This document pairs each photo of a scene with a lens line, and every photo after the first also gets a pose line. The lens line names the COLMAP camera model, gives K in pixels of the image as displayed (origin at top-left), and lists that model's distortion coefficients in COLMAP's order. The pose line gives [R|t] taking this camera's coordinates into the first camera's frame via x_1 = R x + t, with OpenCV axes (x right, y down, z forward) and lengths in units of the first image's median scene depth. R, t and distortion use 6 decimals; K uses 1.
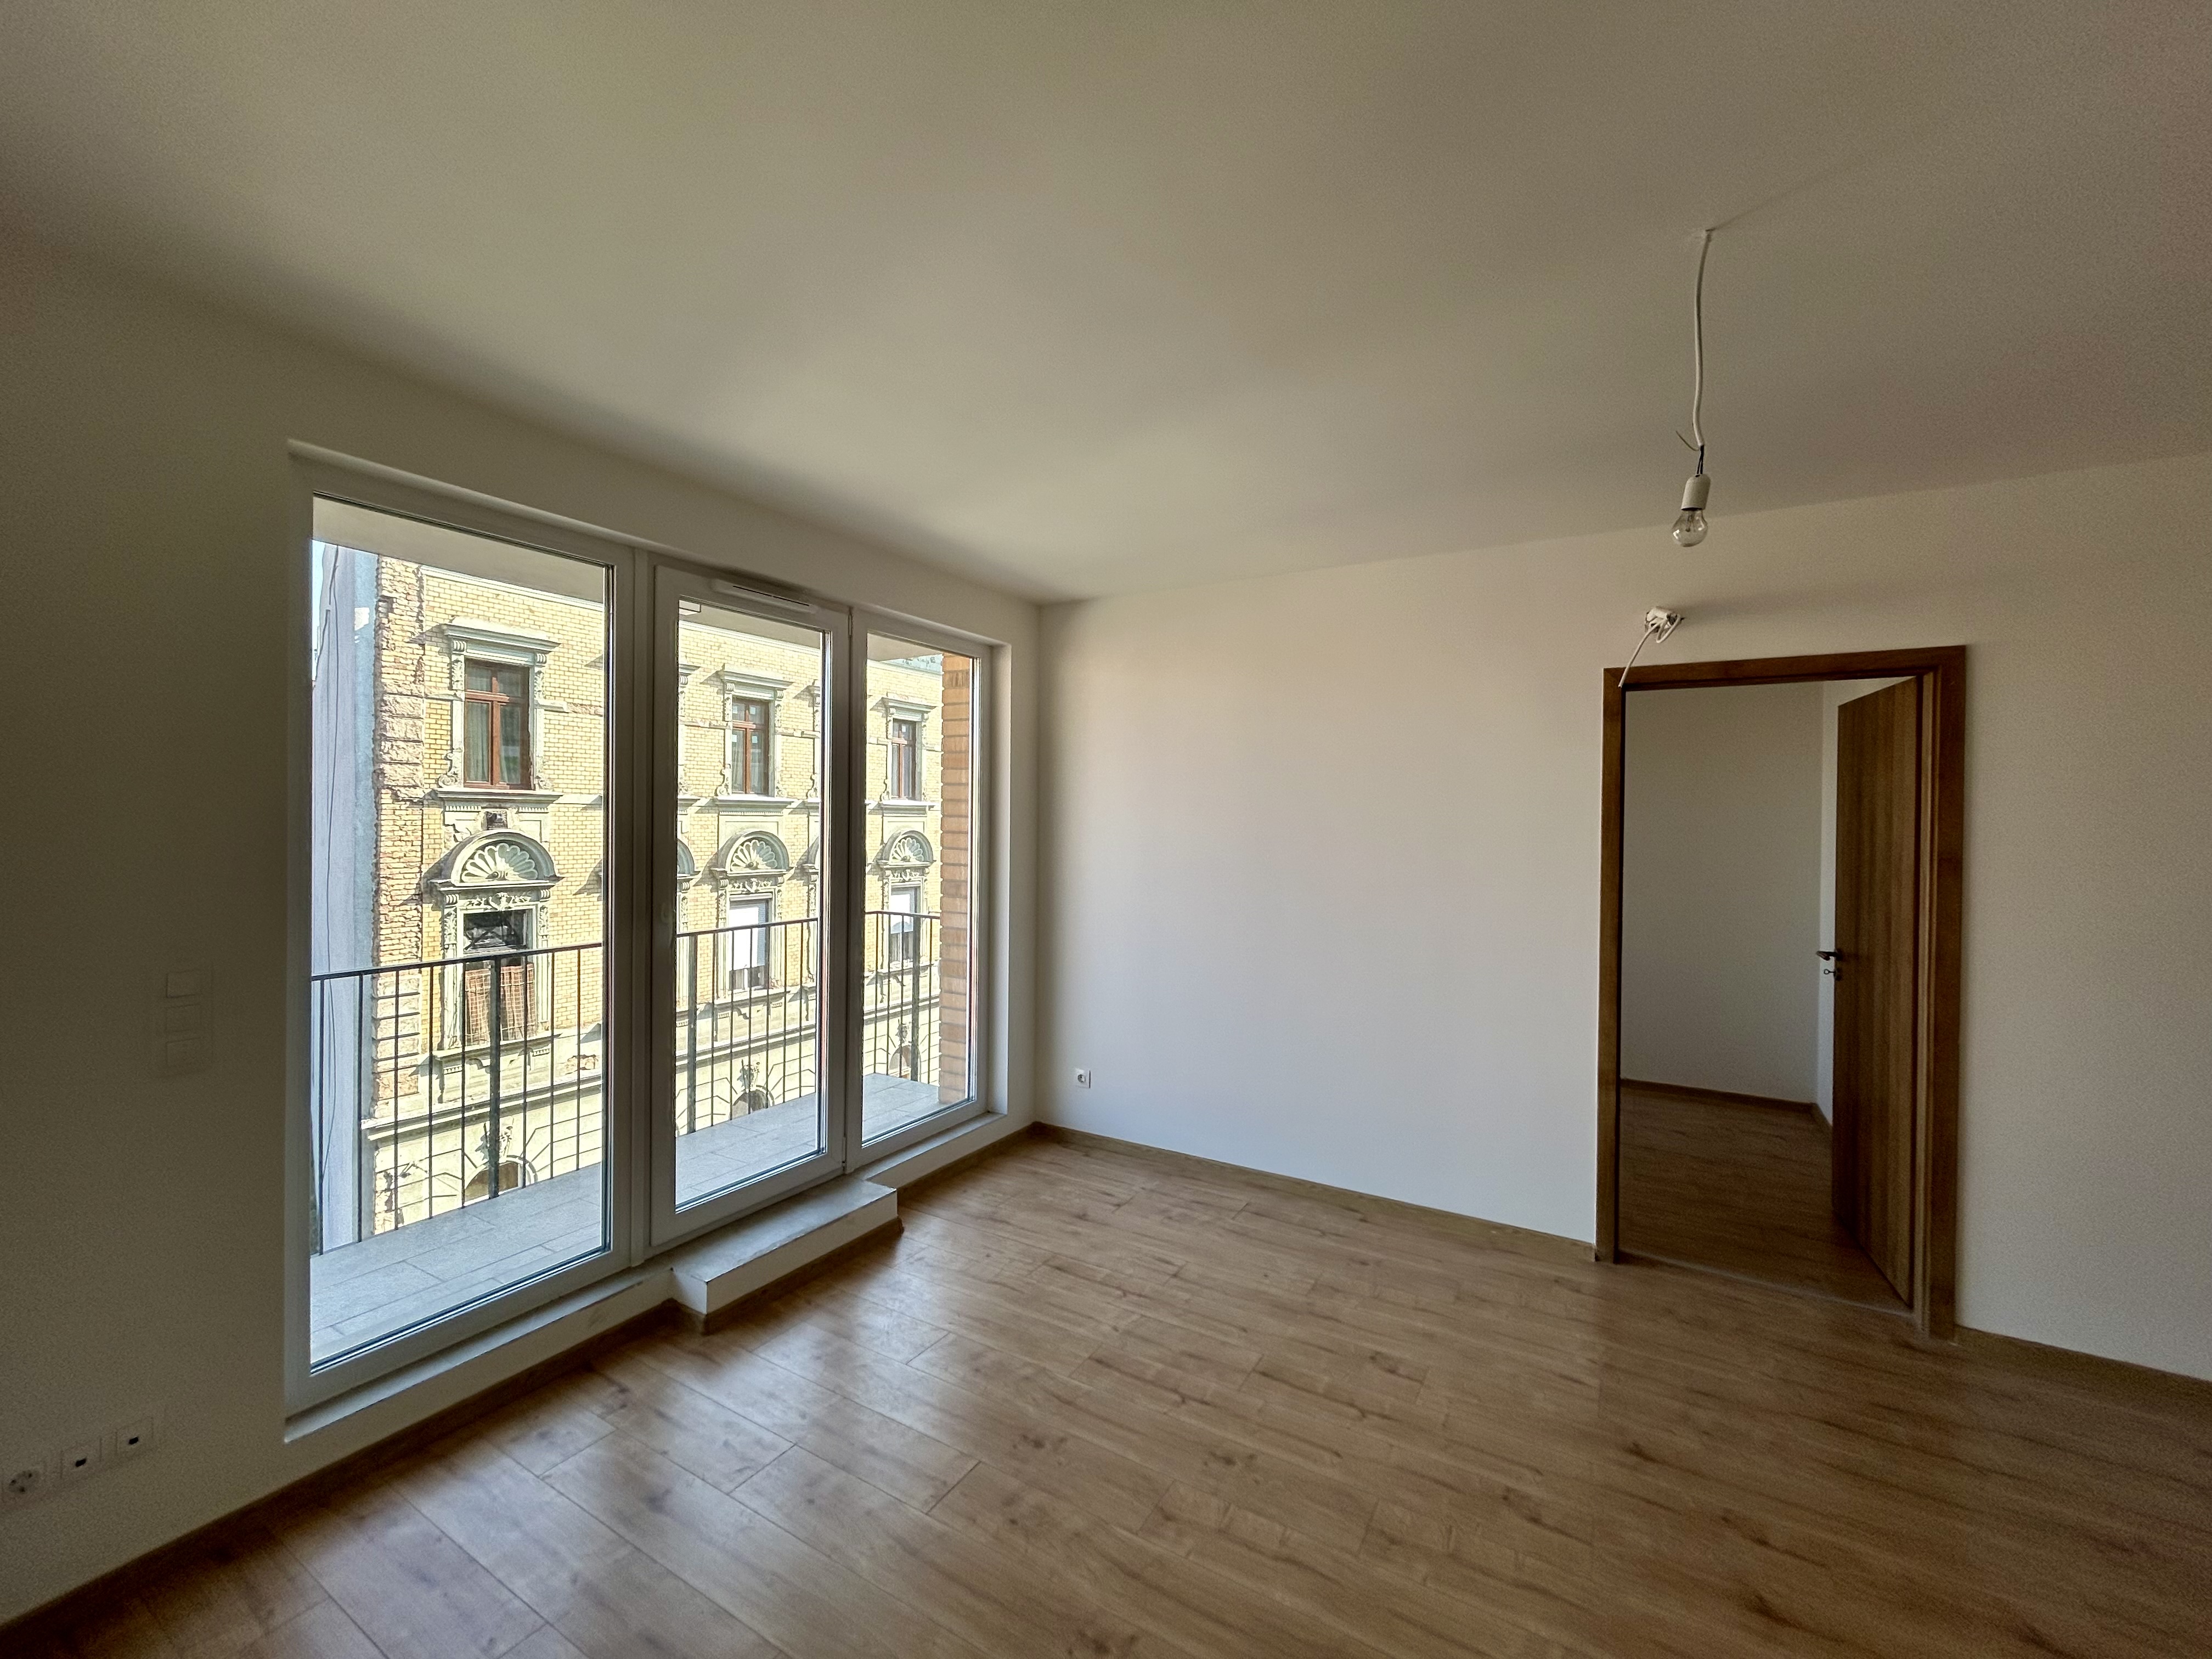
lens RADIAL K [[899.0, 0, 1106.0], [0, 899.0, 829.5], [0, 0, 1]] dist [0.000149, 0.000209]
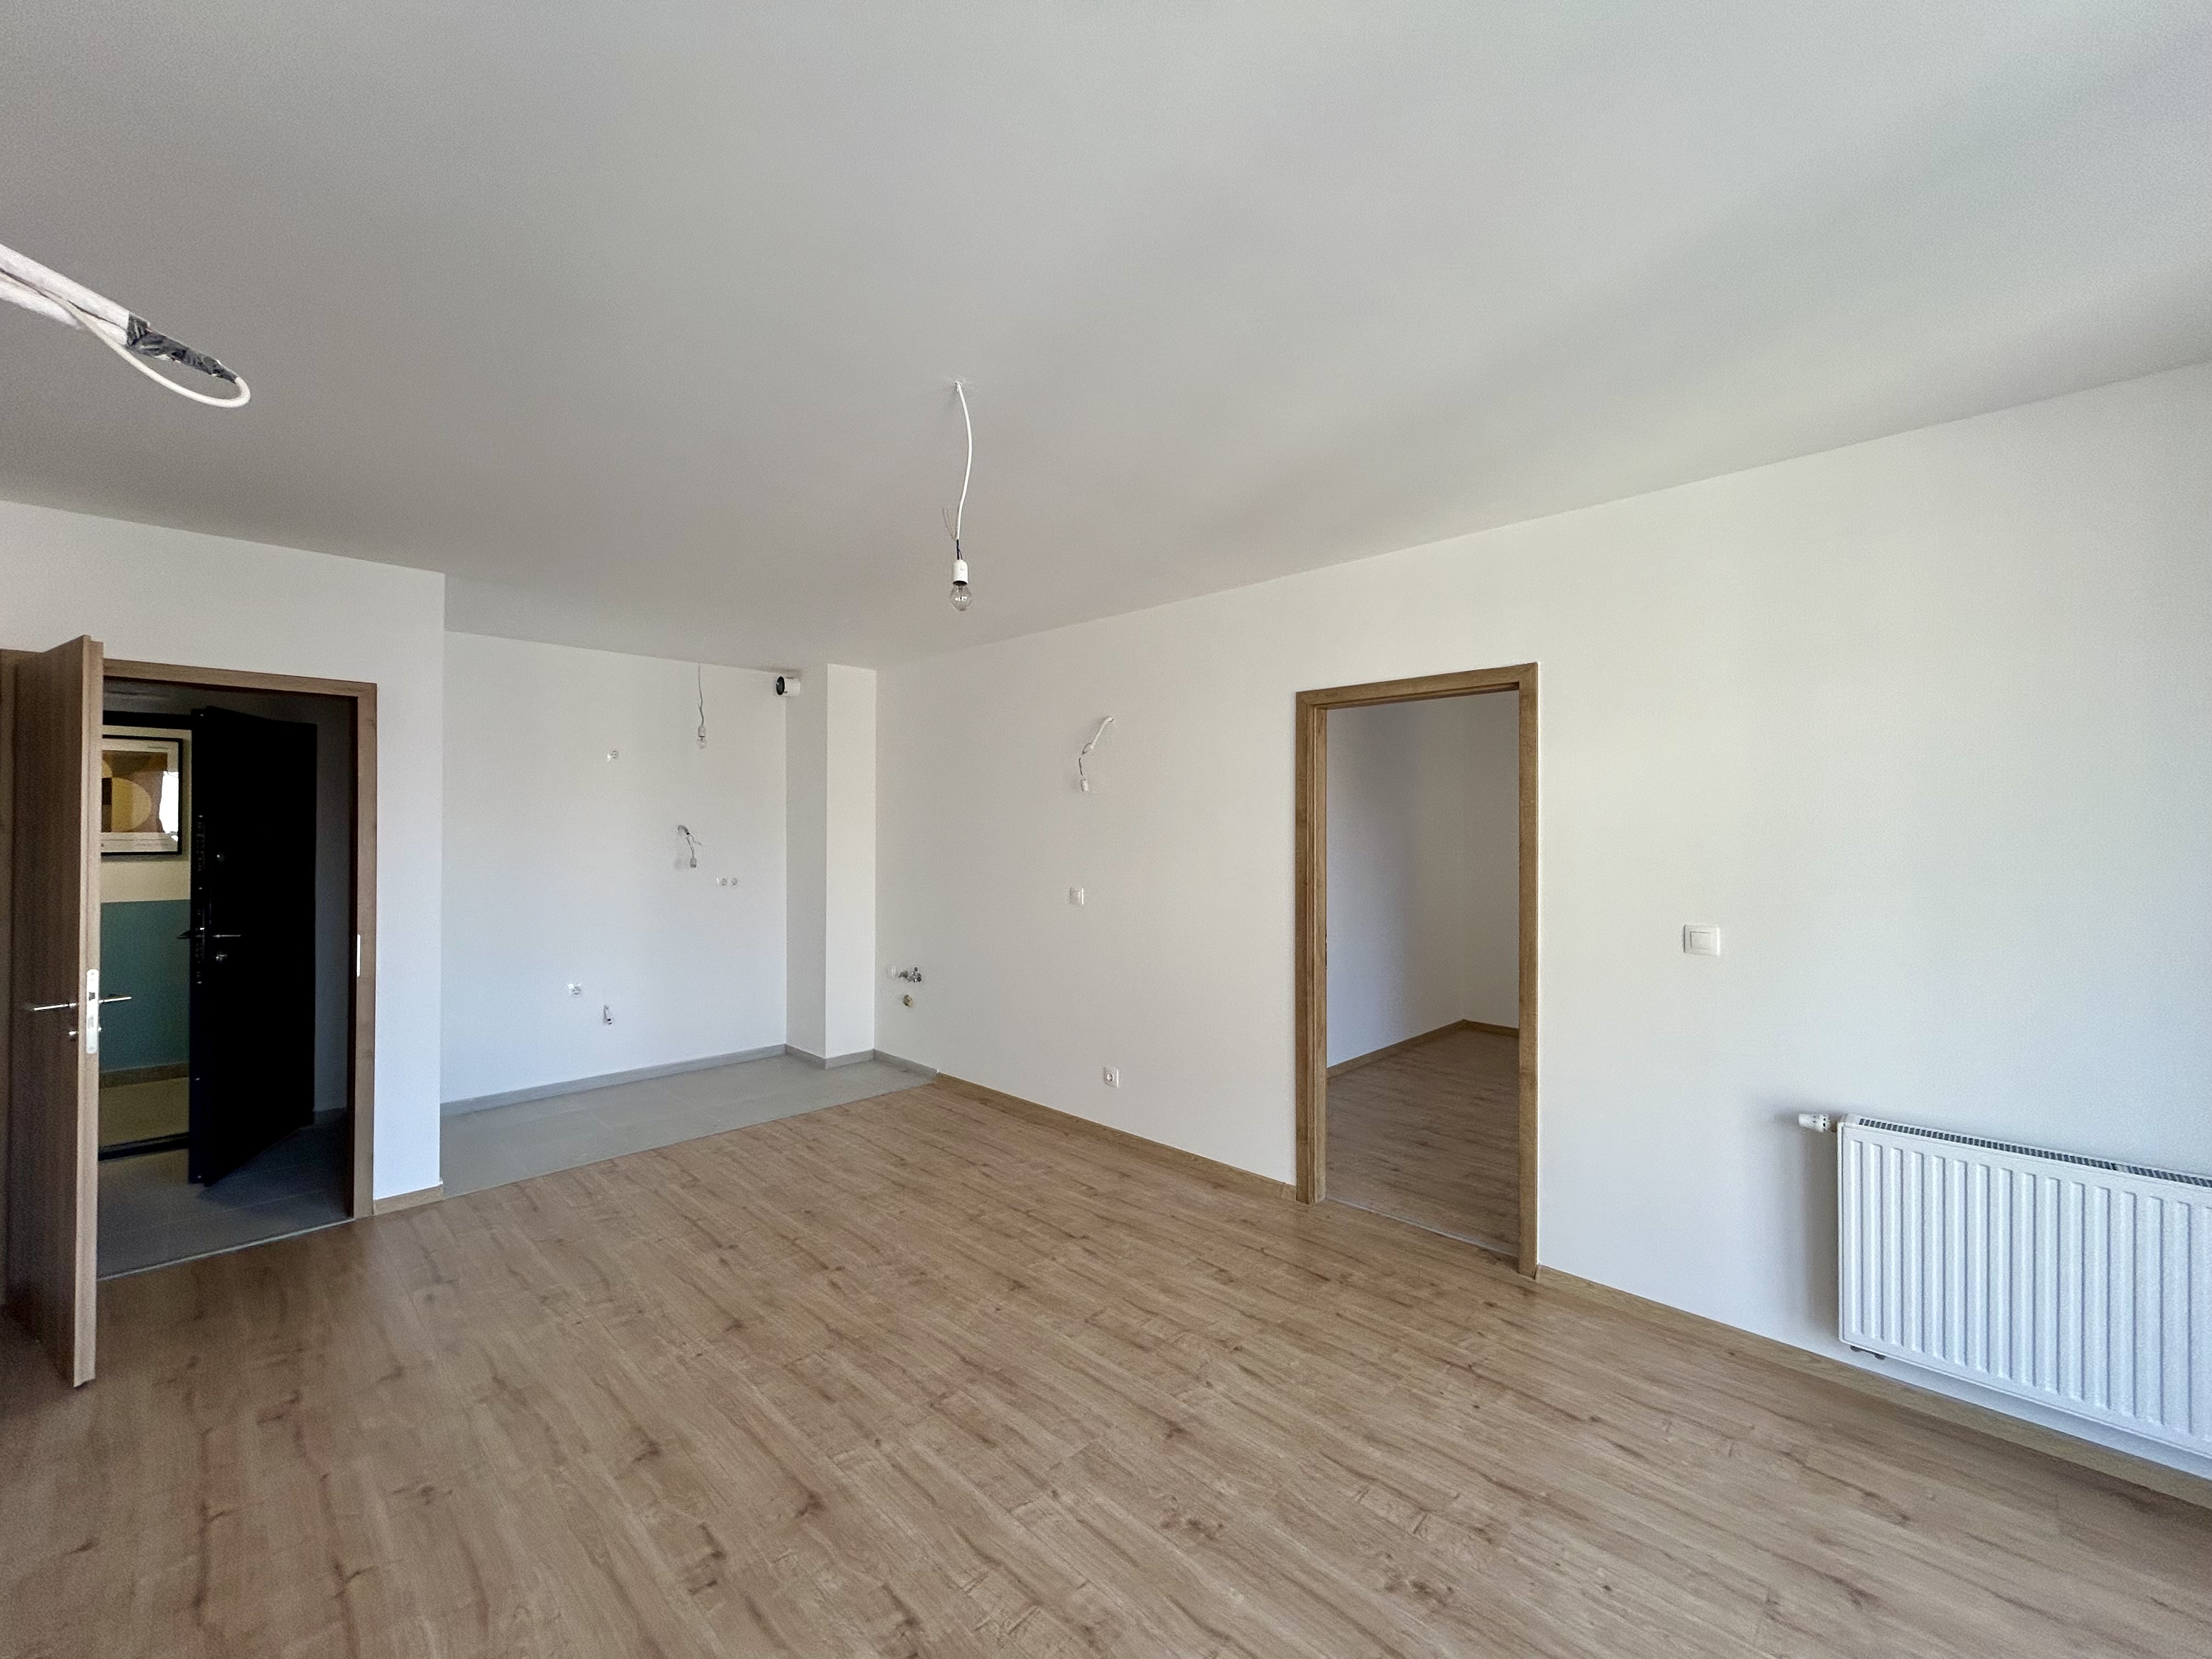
lens RADIAL K [[899.0, 0, 1106.0], [0, 899.0, 829.5], [0, 0, 1]] dist [0.000149, 0.000209]
pose [[-0.971852, -0.013555, 0.235200, 0.059374], [-0.011225, 0.999874, 0.011244, -0.001374], [-0.235323, 0.008287, -0.971882, 1.054353]]
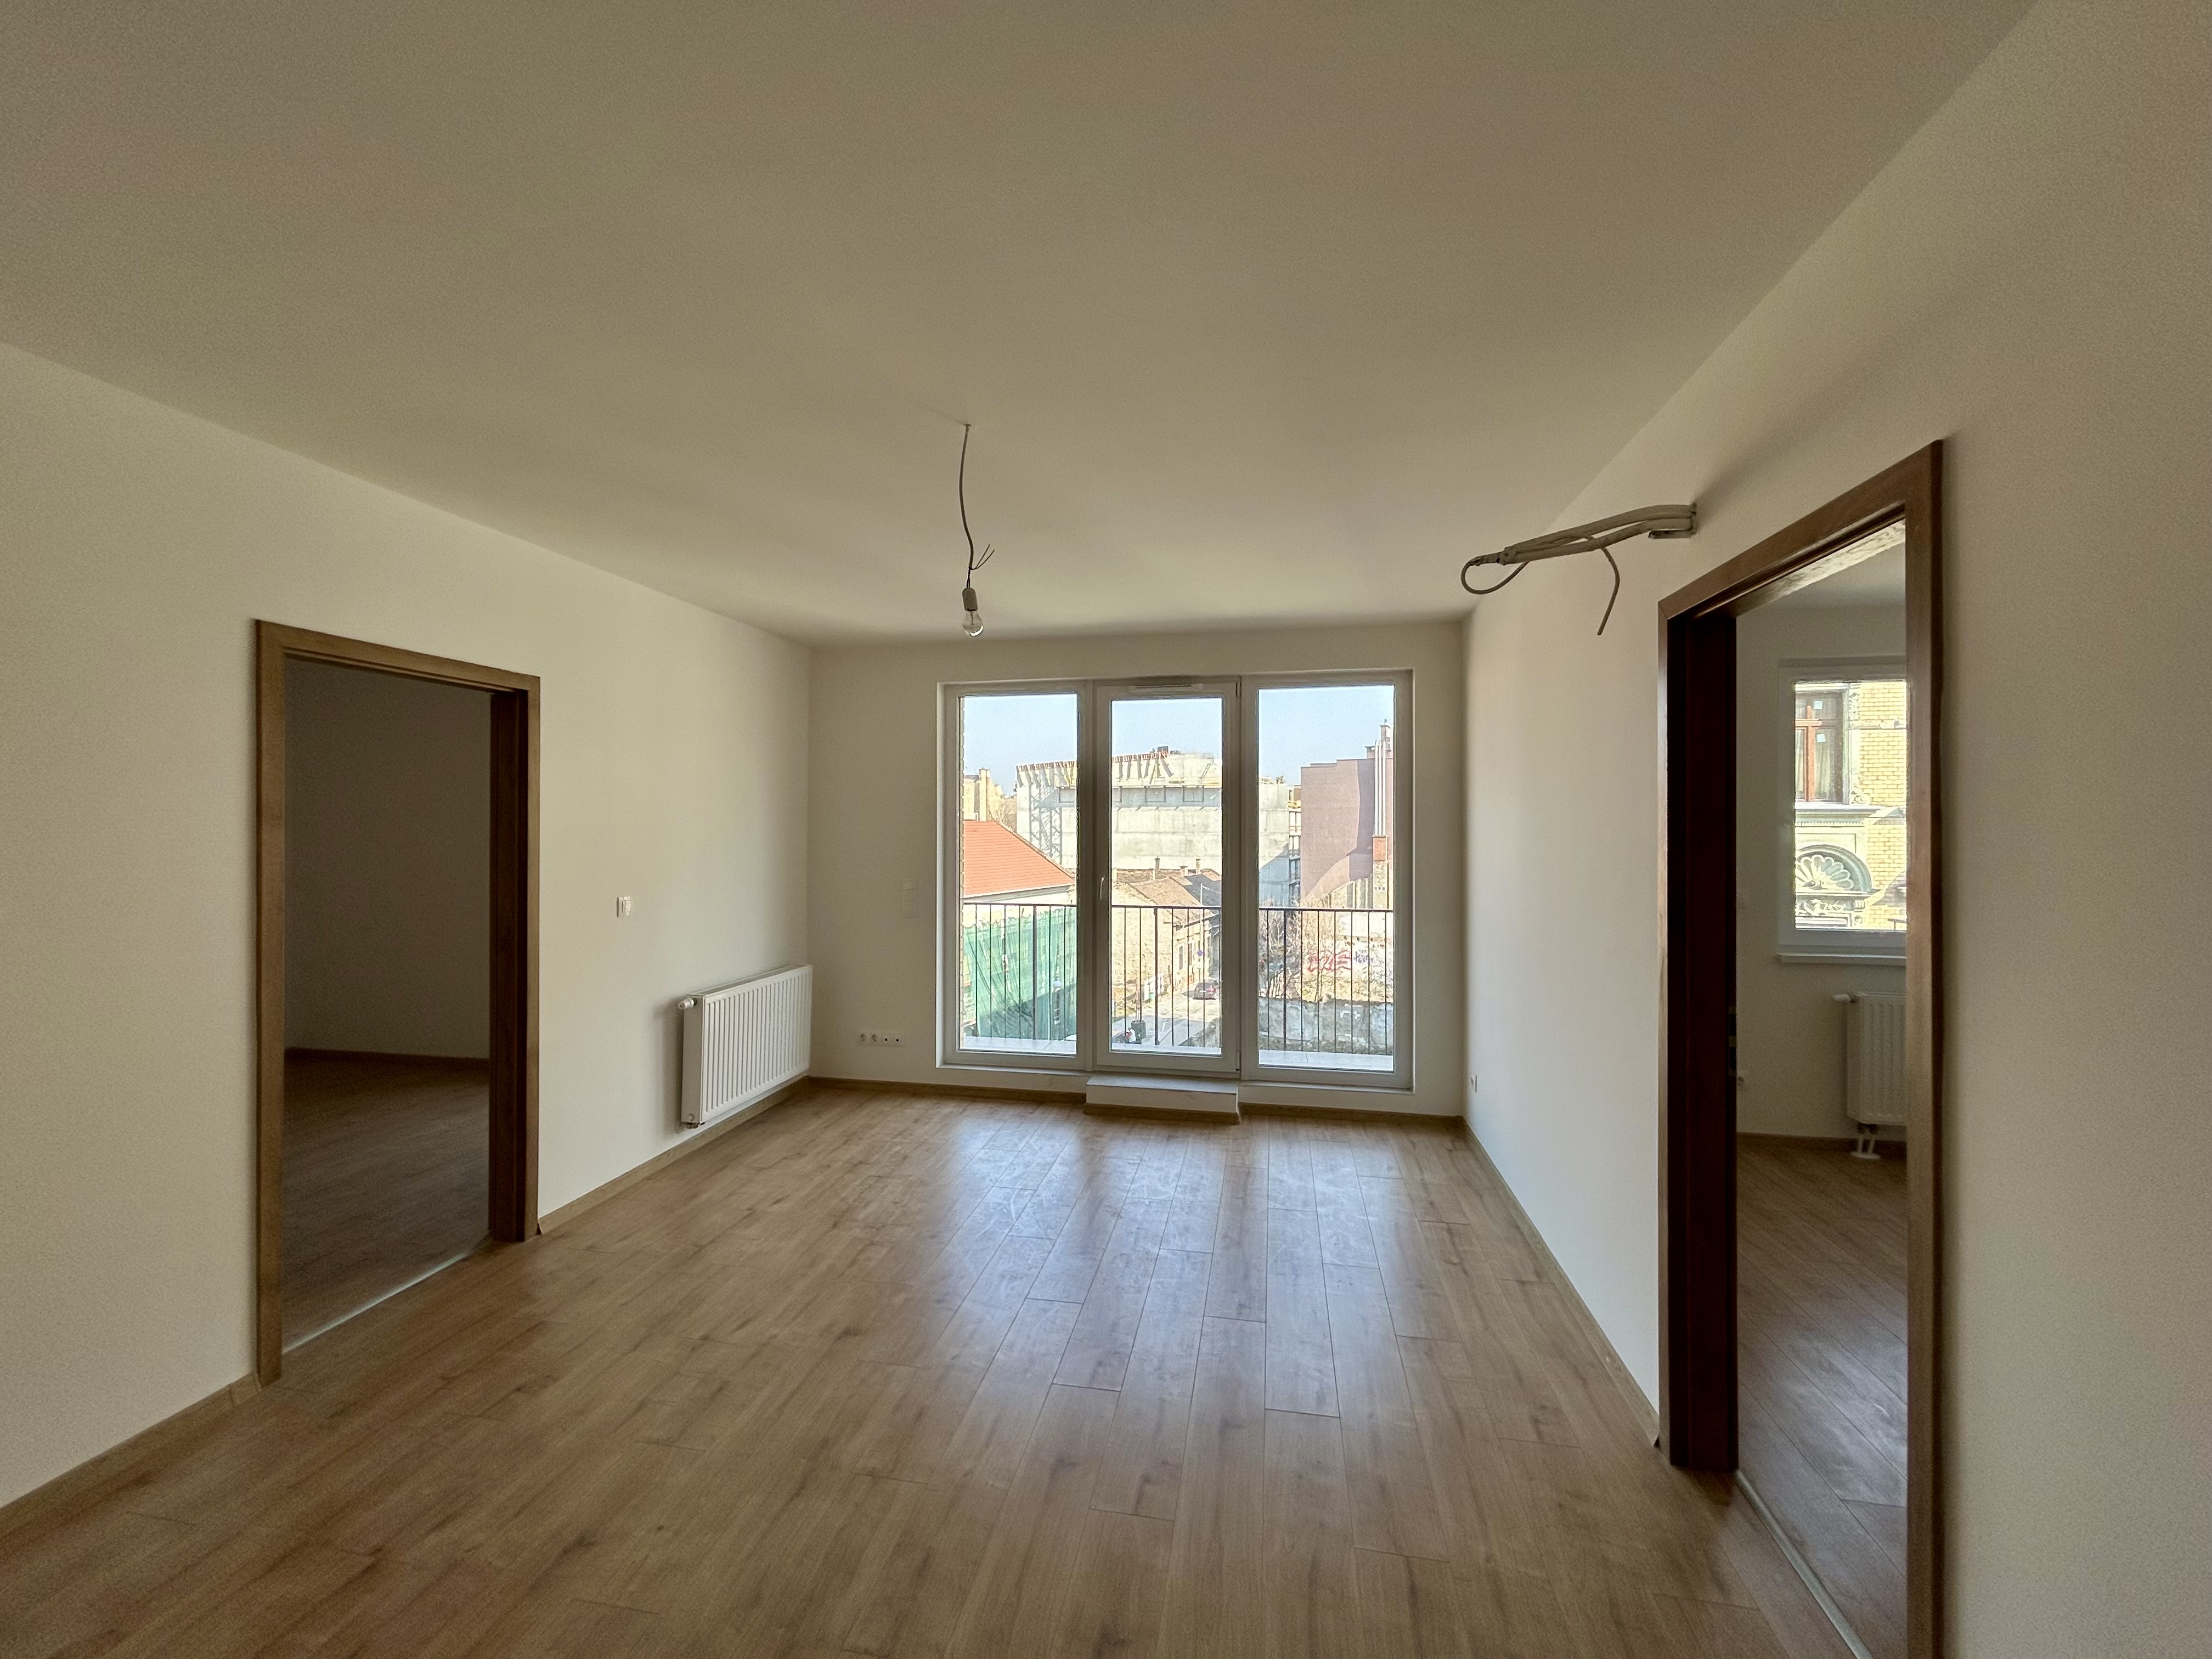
lens RADIAL K [[899.0, 0, 1106.0], [0, 899.0, 829.5], [0, 0, 1]] dist [0.000149, 0.000209]
pose [[0.344632, -0.006502, -0.938715, 0.994851], [-0.008855, 0.999909, -0.010177, 0.010636], [0.938696, 0.011820, 0.344543, 0.329236]]
